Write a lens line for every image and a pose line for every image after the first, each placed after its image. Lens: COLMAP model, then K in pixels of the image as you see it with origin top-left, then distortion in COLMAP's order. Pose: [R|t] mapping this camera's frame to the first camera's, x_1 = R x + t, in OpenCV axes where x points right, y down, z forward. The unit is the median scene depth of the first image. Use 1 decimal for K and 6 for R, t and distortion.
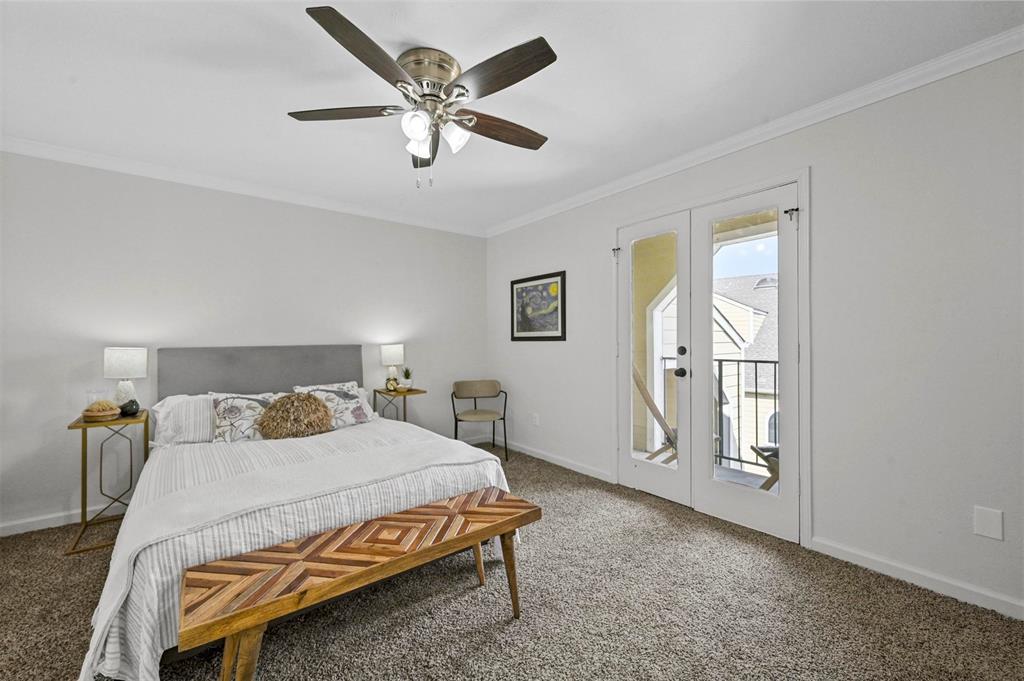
lens RADIAL K [[405.3, 0, 512.0], [0, 405.3, 340.5], [0, 0, 1]] dist [0.001396, 0.000336]
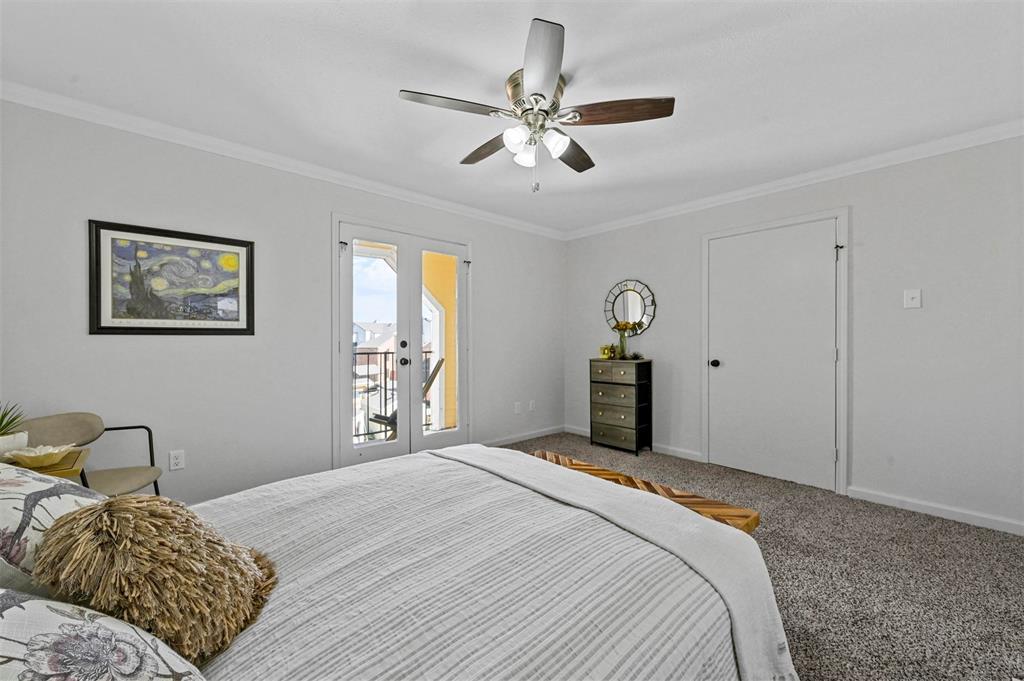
lens RADIAL K [[392.5, 0, 512.0], [0, 392.5, 340.5], [0, 0, 1]] dist [-0.001374, -0.000084]
pose [[-0.067706, -0.000493, 0.997705, -0.533787], [-0.001761, 0.999998, 0.000374, 0.007937], [-0.997704, -0.001732, -0.067707, 0.482423]]
